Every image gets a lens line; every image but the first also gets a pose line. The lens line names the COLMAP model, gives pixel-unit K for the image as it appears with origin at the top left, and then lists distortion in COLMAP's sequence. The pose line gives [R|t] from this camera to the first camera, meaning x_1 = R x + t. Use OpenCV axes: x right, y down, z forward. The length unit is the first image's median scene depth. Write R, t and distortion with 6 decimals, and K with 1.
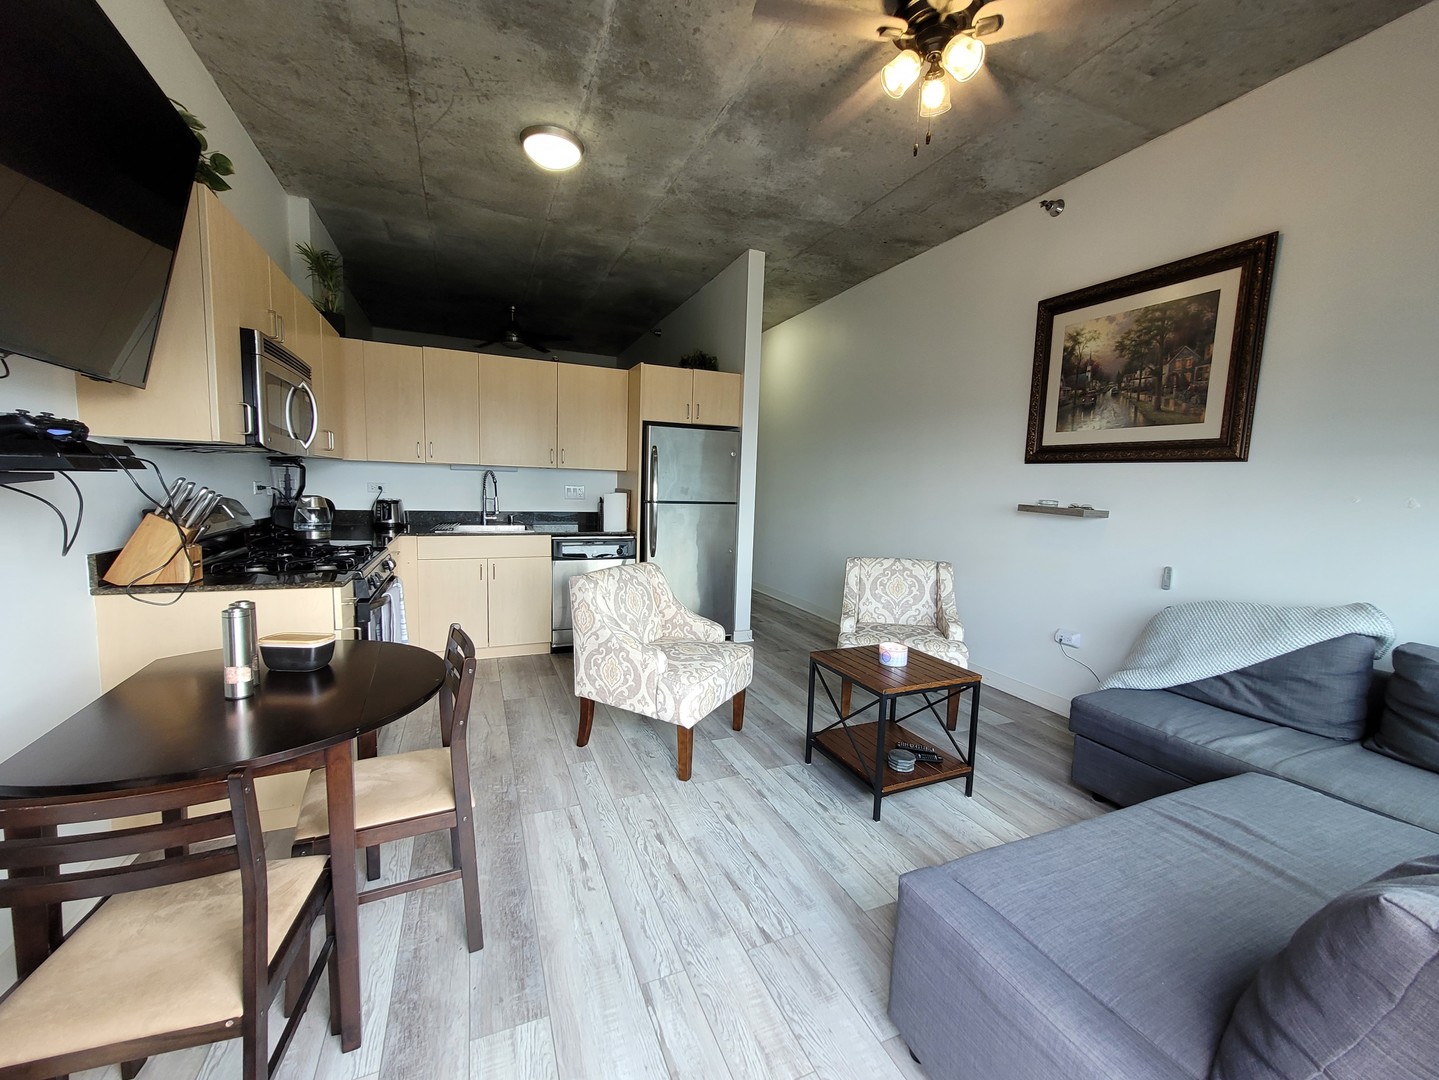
lens RADIAL K [[560.5, 0, 745.4], [0, 560.5, 529.5], [0, 0, 1]] dist [0.014229, -0.002563]
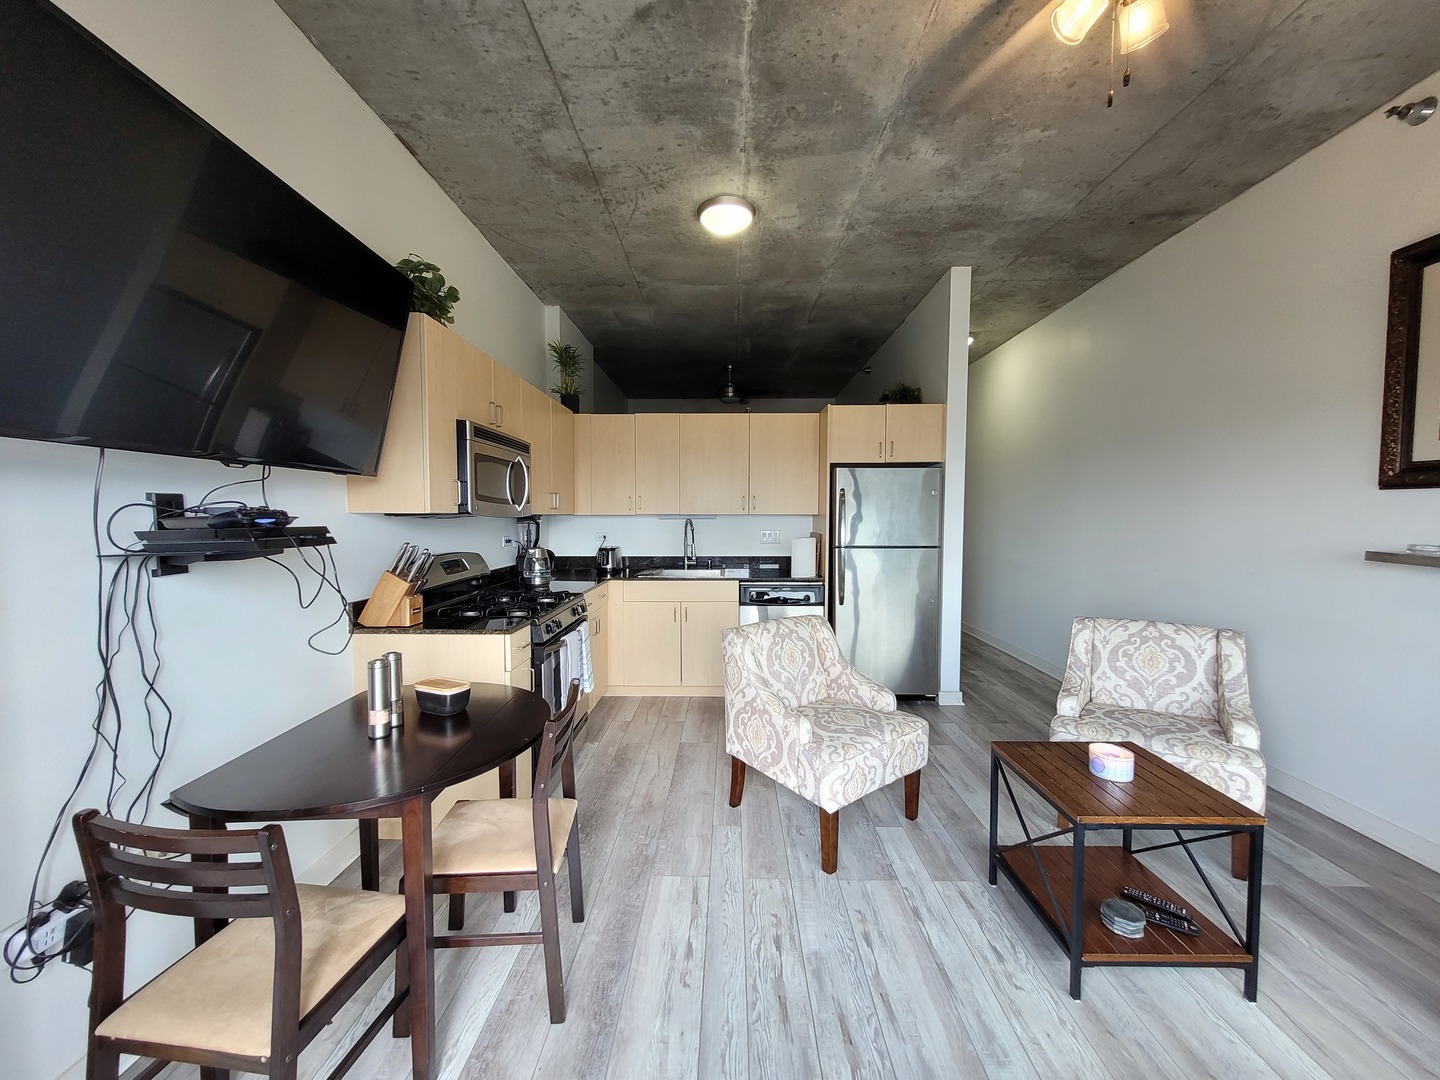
lens RADIAL K [[560.9, 0, 737.7], [0, 560.9, 533.3], [0, 0, 1]] dist [0.014229, -0.002563]
pose [[0.909077, -0.014557, -0.416375, 0.117116], [-0.009606, 0.998391, -0.055878, -0.027824], [0.416518, 0.054797, 0.907474, 0.095043]]
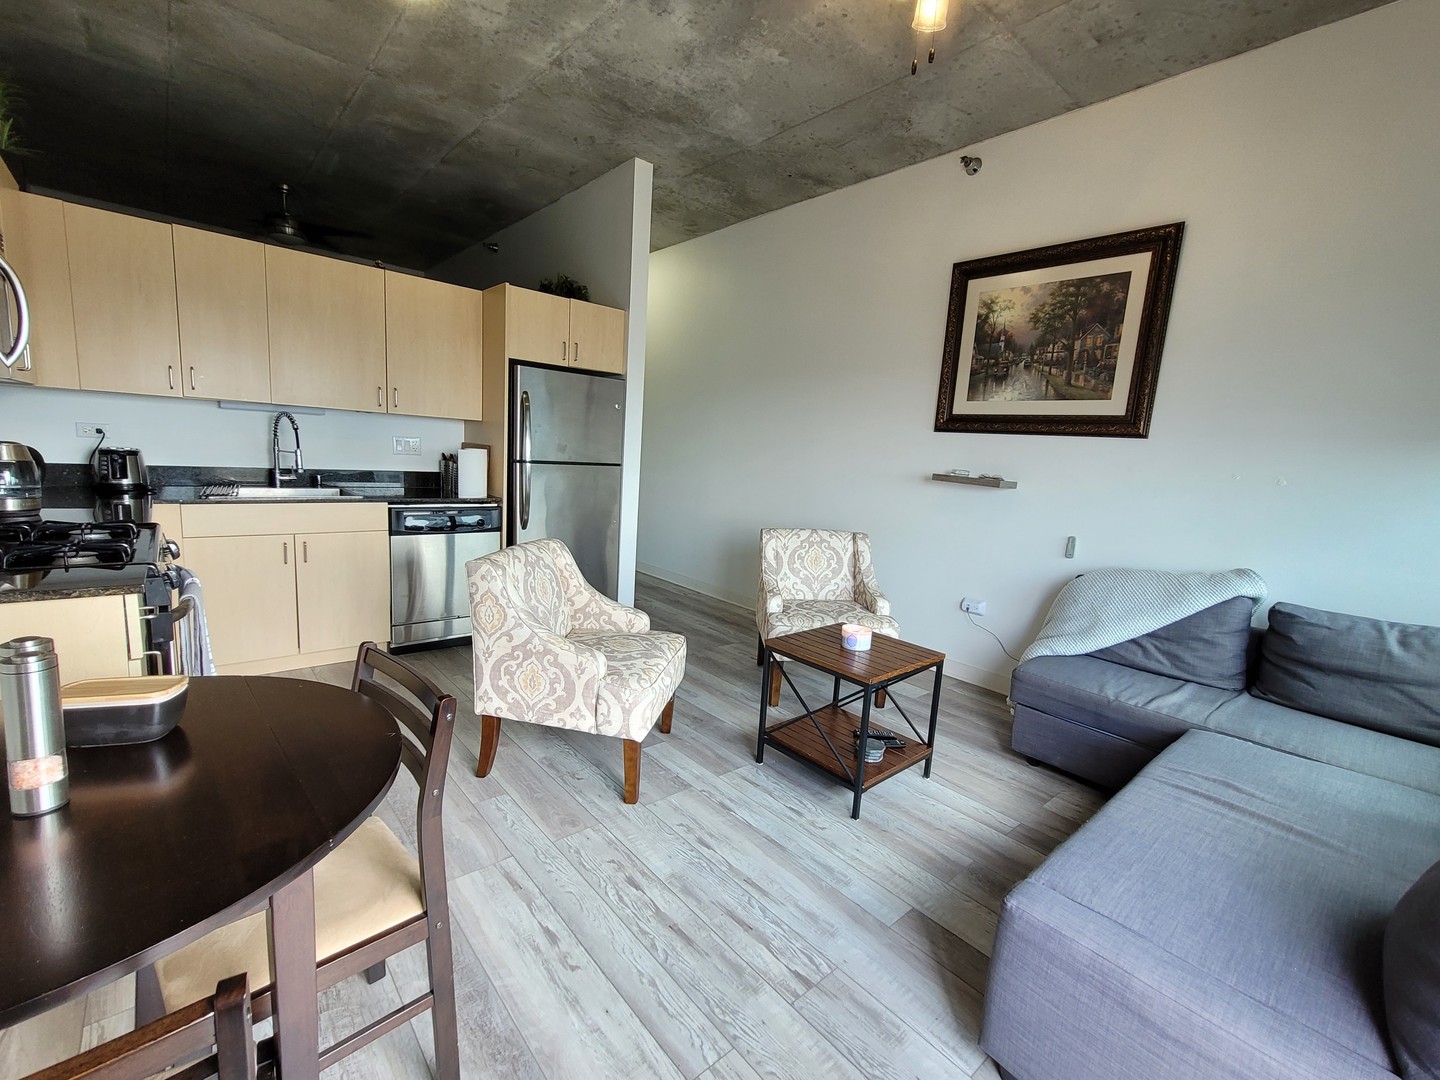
lens RADIAL K [[608.9, 0, 752.2], [0, 608.9, 529.6], [0, 0, 1]] dist [0.014342, -0.002862]
pose [[0.957633, -0.008832, 0.287857, -0.165175], [-0.008847, 0.998156, 0.060059, -0.010840], [-0.287857, -0.060061, 0.955788, 0.094271]]
